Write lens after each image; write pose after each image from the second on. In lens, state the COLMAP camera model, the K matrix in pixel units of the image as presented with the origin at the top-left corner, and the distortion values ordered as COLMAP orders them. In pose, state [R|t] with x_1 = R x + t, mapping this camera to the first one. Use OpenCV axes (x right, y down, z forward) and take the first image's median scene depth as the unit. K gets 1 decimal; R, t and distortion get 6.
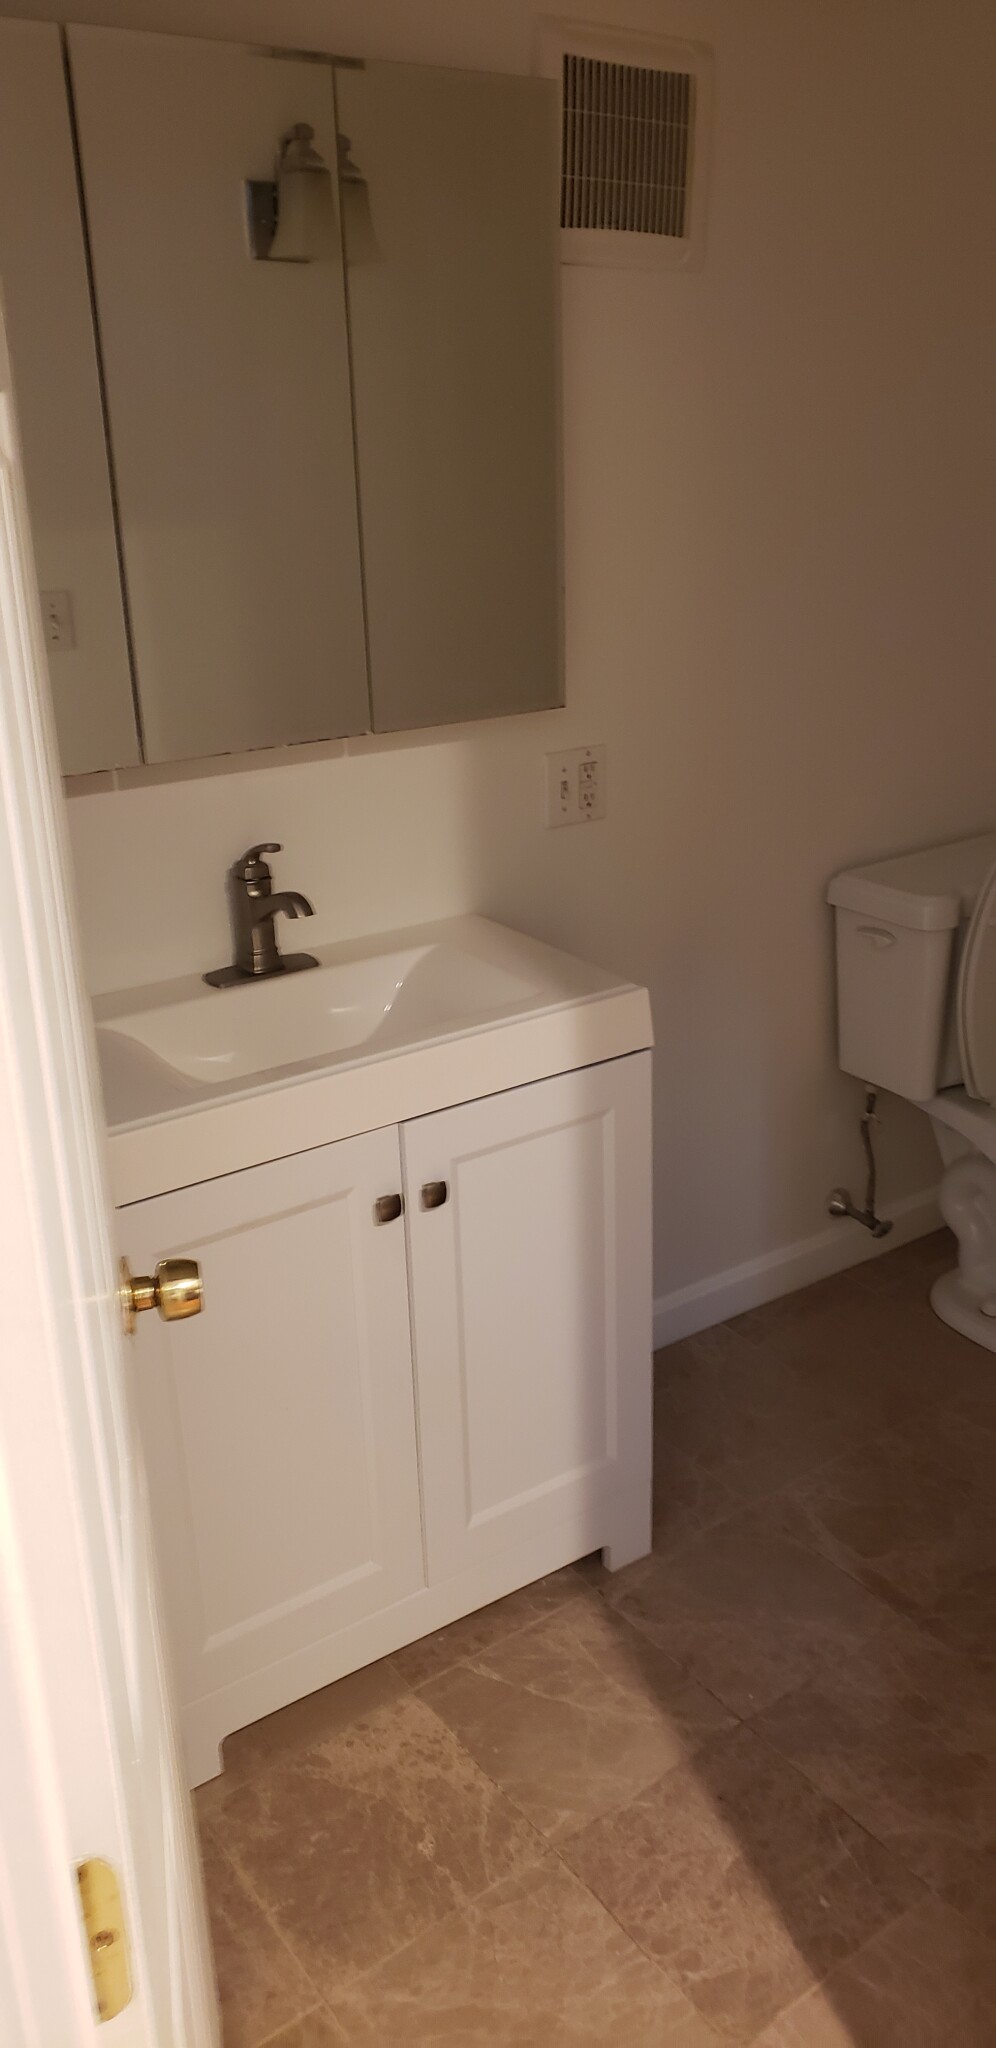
lens RADIAL K [[1618.1, 0, 498.0], [0, 1618.1, 1024.0], [0, 0, 1]] dist [0.037052, 0.001564]
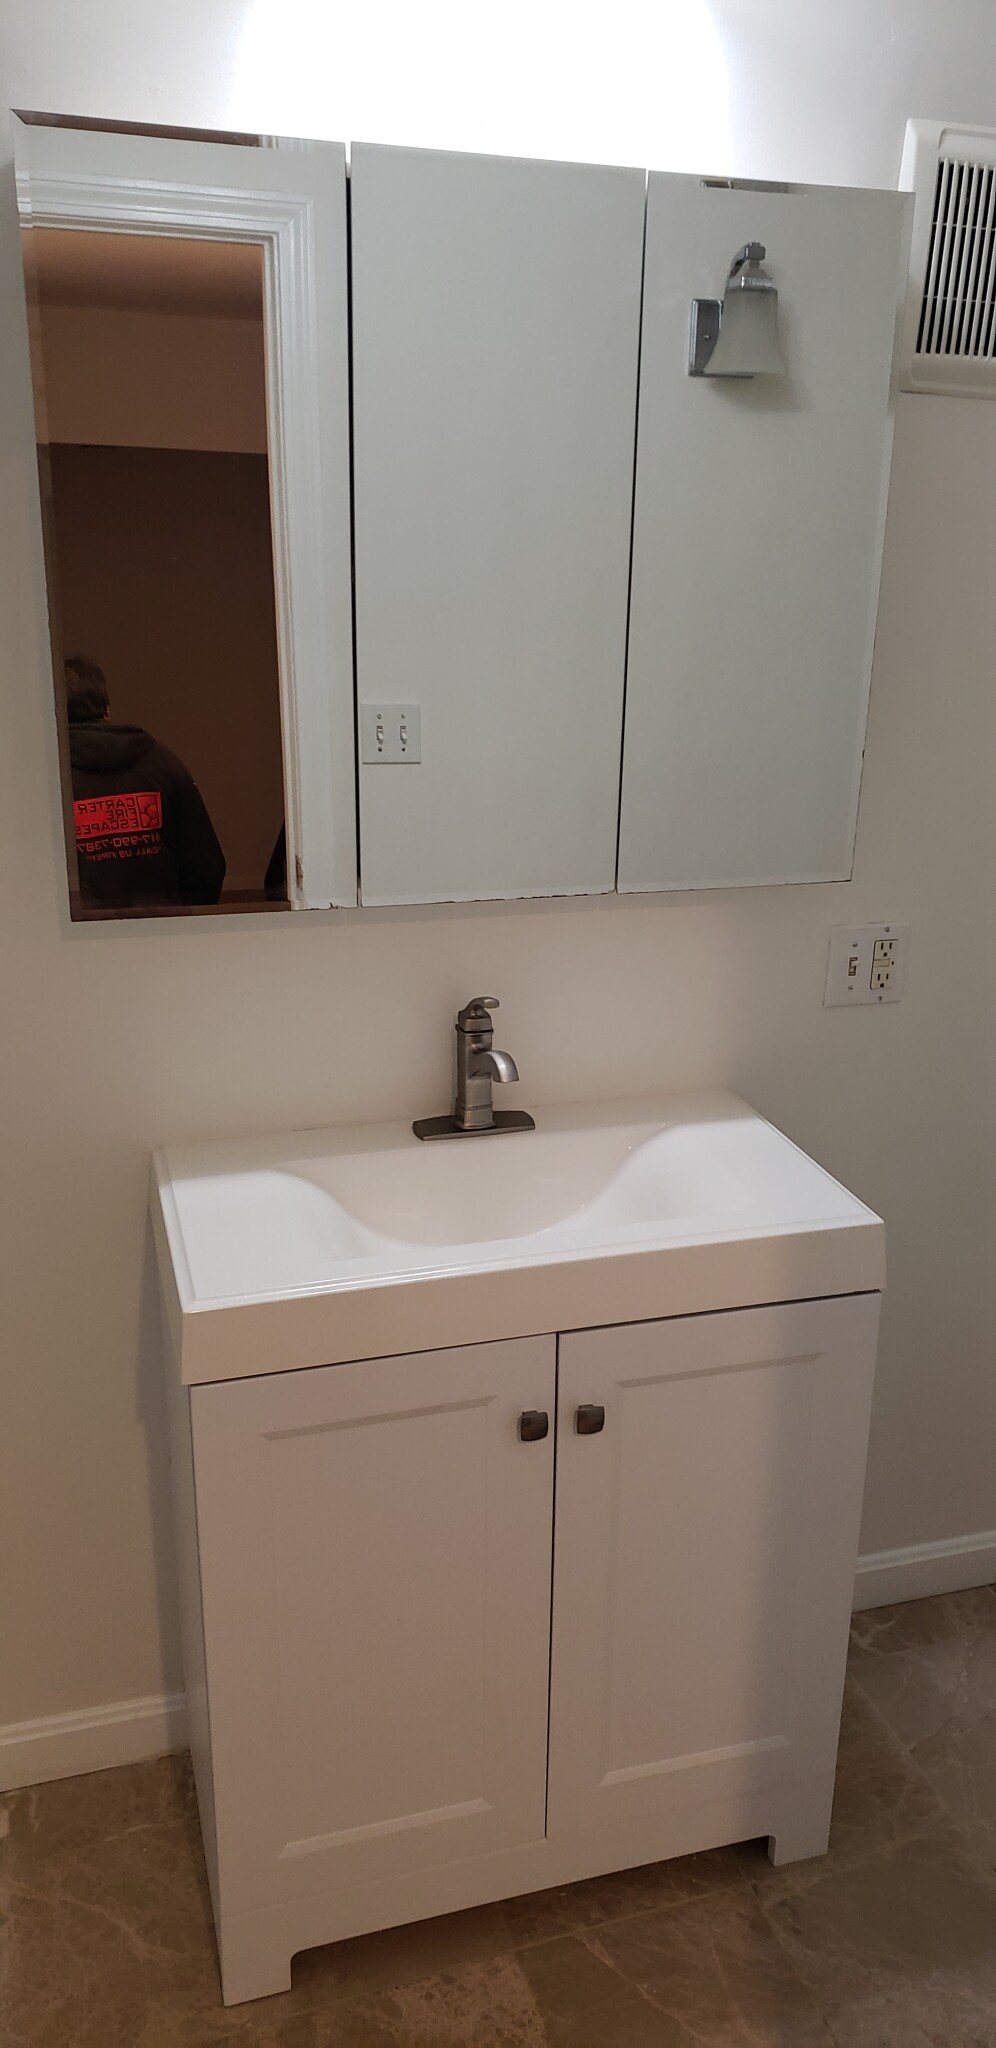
lens RADIAL K [[1553.9, 0, 499.0], [0, 1553.9, 1037.9], [0, 0, 1]] dist [0.021151, 0.000463]
pose [[0.951998, 0.134241, -0.275100, 0.107309], [-0.143741, 0.989508, -0.014571, -0.072822], [0.270257, 0.053415, 0.961305, 0.139957]]
